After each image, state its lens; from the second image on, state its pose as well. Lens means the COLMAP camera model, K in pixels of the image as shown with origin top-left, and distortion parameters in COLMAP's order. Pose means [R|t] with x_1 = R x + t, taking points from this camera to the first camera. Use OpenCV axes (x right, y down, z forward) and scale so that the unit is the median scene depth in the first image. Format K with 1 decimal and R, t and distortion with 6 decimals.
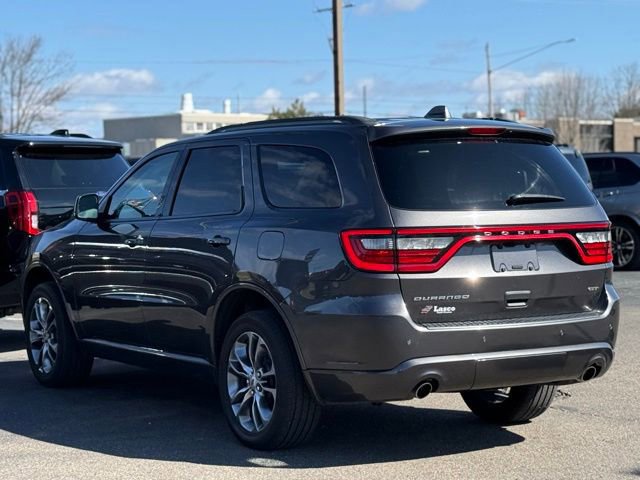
lens RADIAL K [[1612.0, 0, 319.1], [0, 1612.0, 258.4], [0, 0, 1]] dist [0.130348, 0.647637]
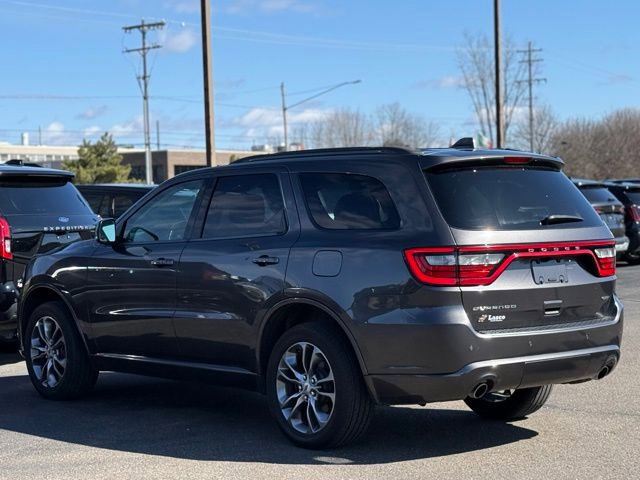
lens RADIAL K [[1489.9, 0, 320.0], [0, 1489.9, 240.0], [0, 0, 1]] dist [0.100624, 0.168583]
pose [[0.985469, -0.009046, 0.169612, -0.202774], [0.013610, 0.999575, -0.025764, 0.002195], [-0.169307, 0.027698, 0.985174, -0.005301]]
